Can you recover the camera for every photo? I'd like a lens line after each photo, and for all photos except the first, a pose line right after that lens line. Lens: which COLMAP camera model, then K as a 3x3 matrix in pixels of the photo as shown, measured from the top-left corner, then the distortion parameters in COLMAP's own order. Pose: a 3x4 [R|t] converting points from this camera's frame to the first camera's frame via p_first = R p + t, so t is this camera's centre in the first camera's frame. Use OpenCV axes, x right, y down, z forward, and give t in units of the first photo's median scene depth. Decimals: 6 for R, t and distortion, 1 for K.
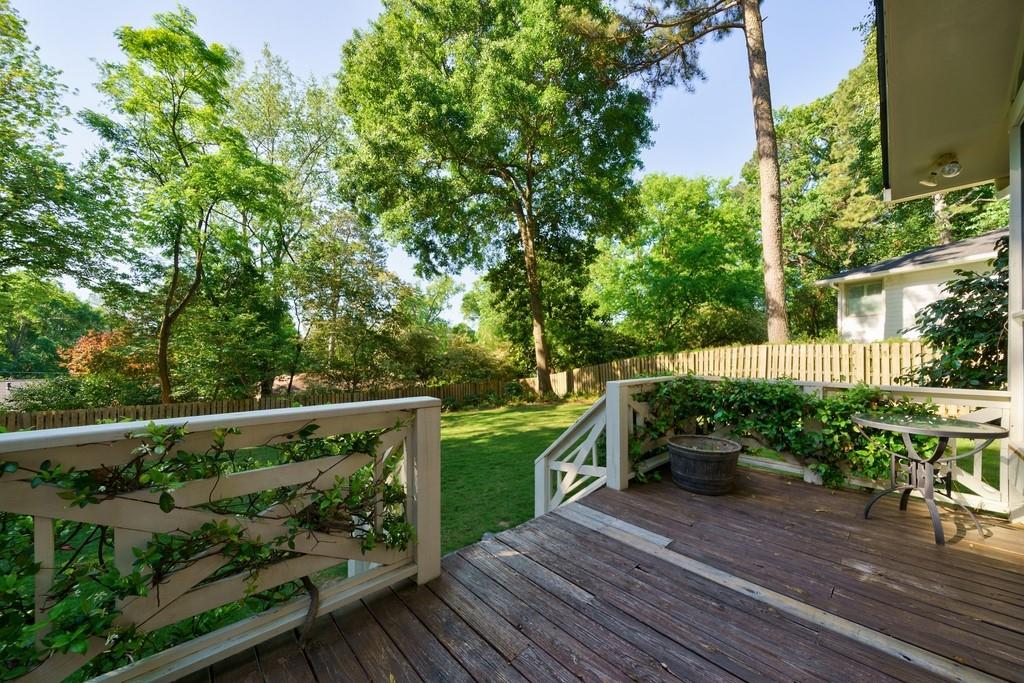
lens RADIAL K [[368.6, 0, 519.6], [0, 368.6, 354.1], [0, 0, 1]] dist [-0.000128, -0.000045]
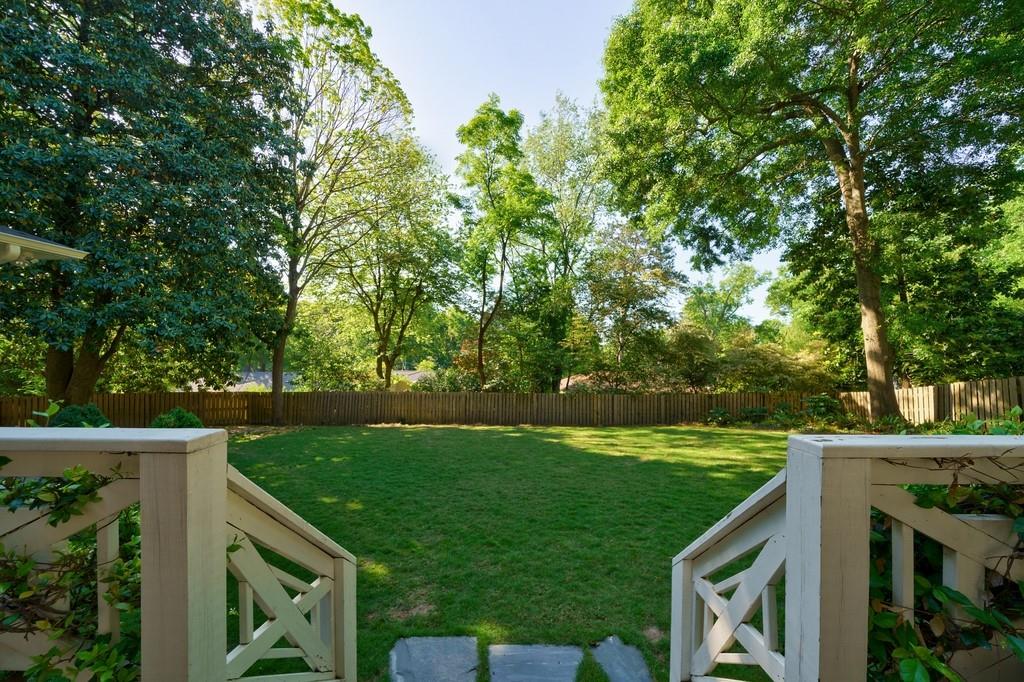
lens RADIAL K [[362.9, 0, 523.3], [0, 362.9, 358.4], [0, 0, 1]] dist [-0.005212, 0.000021]
pose [[0.720698, 0.007823, -0.693205, 0.042777], [-0.003546, 0.999965, 0.007598, -0.000450], [0.693240, -0.003018, 0.720701, 0.082176]]
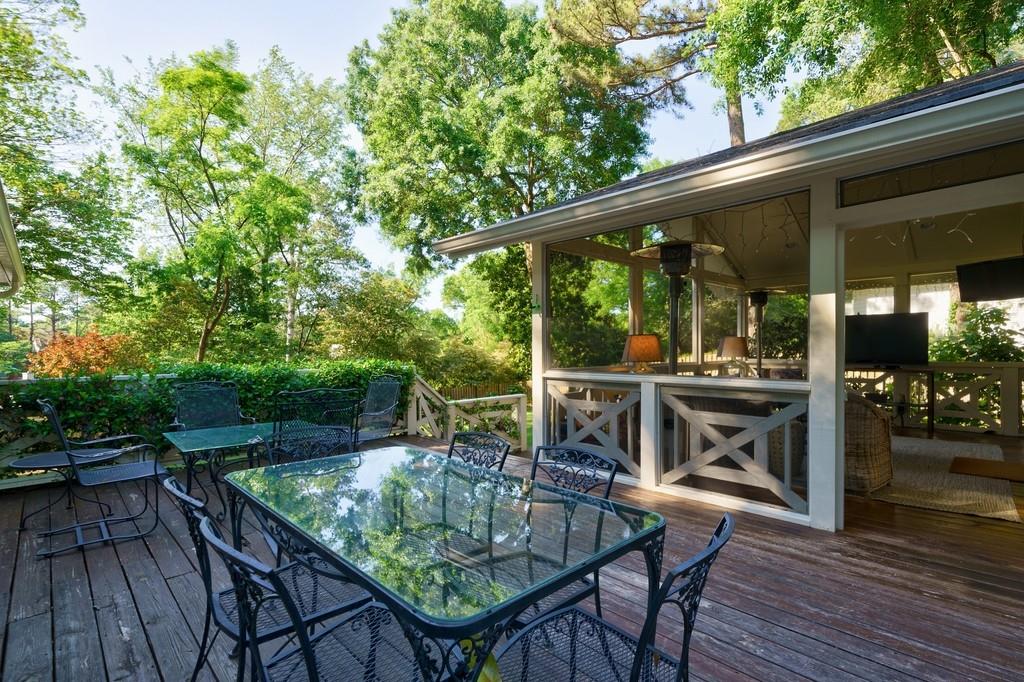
lens RADIAL K [[489.0, 0, 512.0], [0, 489.0, 341.0], [0, 0, 1]] dist [0.000913, 0.000075]
pose [[0.999931, -0.005129, 0.010580, -0.035102], [0.005231, 0.999941, -0.009559, -0.026832], [-0.010531, 0.009613, 0.999898, -0.290791]]
